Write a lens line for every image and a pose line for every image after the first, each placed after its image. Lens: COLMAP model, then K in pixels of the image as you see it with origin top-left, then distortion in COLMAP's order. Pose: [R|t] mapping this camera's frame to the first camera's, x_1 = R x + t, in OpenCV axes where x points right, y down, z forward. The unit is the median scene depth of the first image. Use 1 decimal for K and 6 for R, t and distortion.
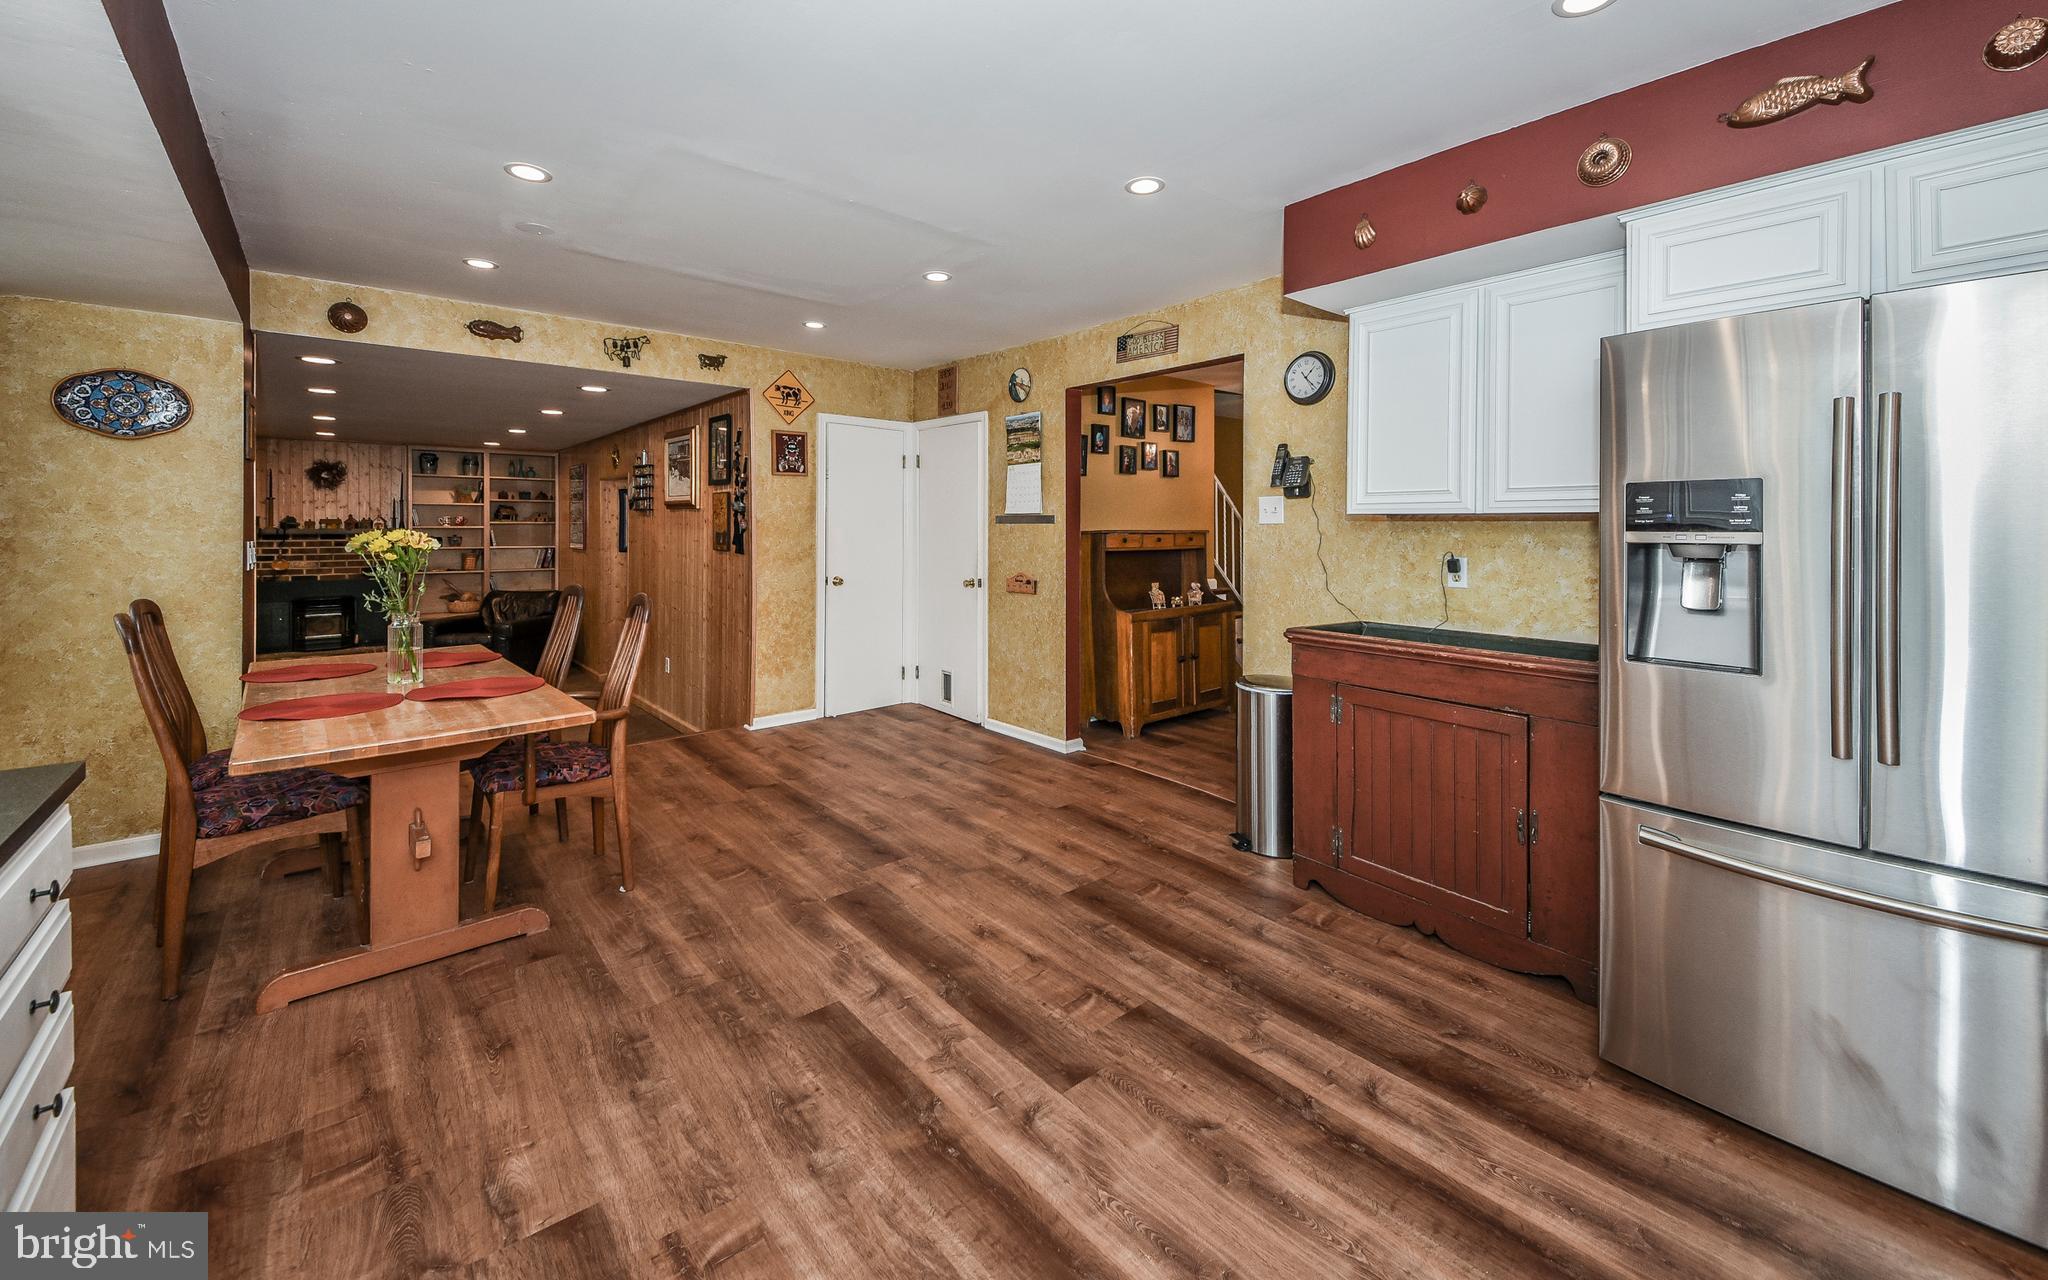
lens RADIAL K [[785.8, 0, 994.5], [0, 785.8, 526.6], [0, 0, 1]] dist [0.025721, -0.002545]
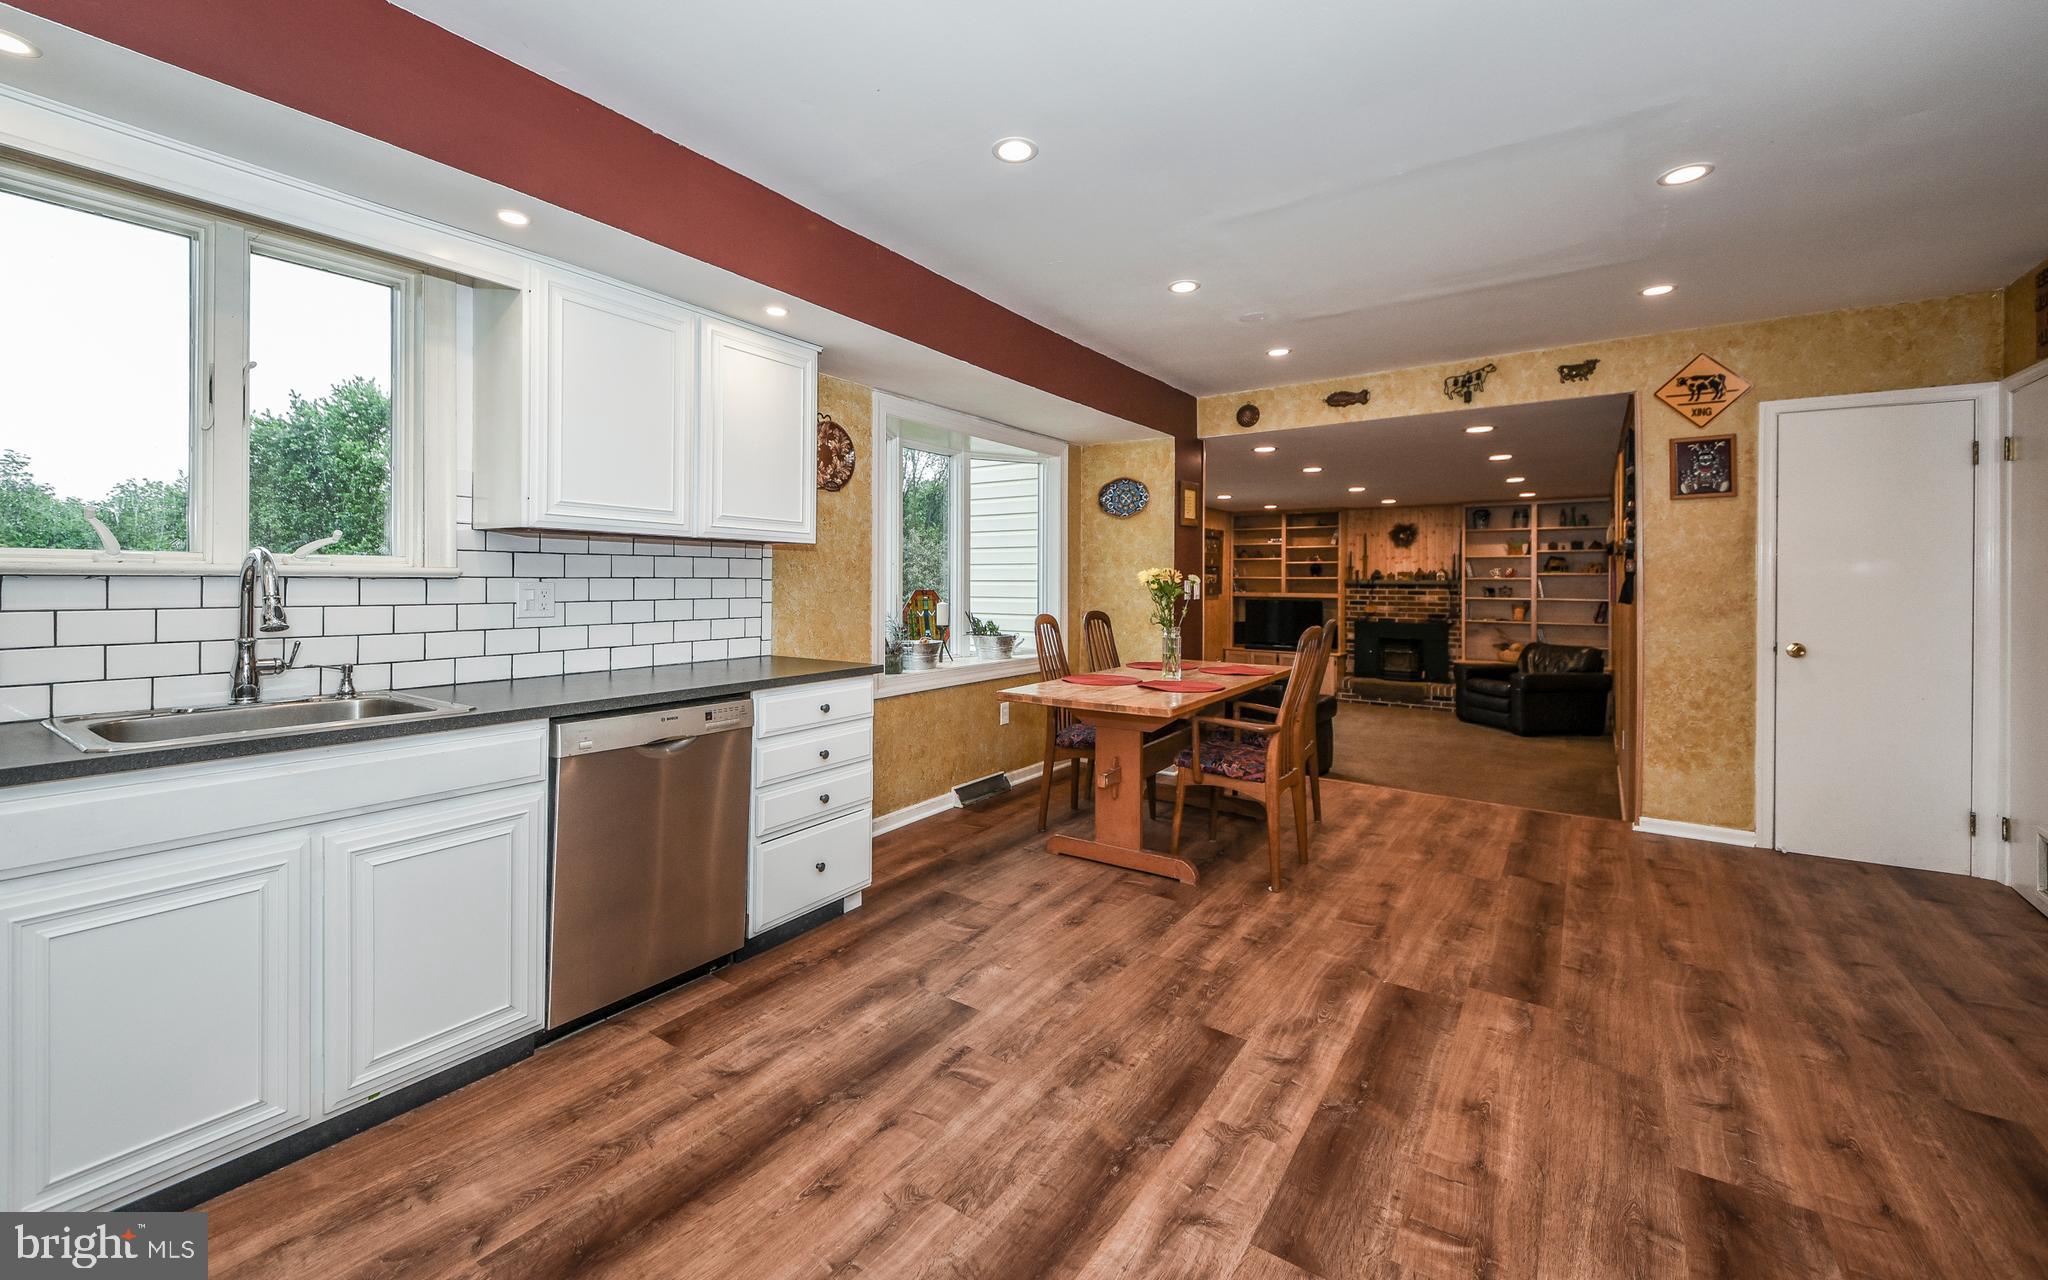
lens RADIAL K [[804.4, 0, 1044.9], [0, 804.4, 589.3], [0, 0, 1]] dist [0.043645, -0.002676]
pose [[0.313546, 0.008970, -0.949531, 0.455182], [-0.004140, 0.999959, 0.008079, 0.025459], [0.949564, 0.001398, 0.313570, 0.304283]]
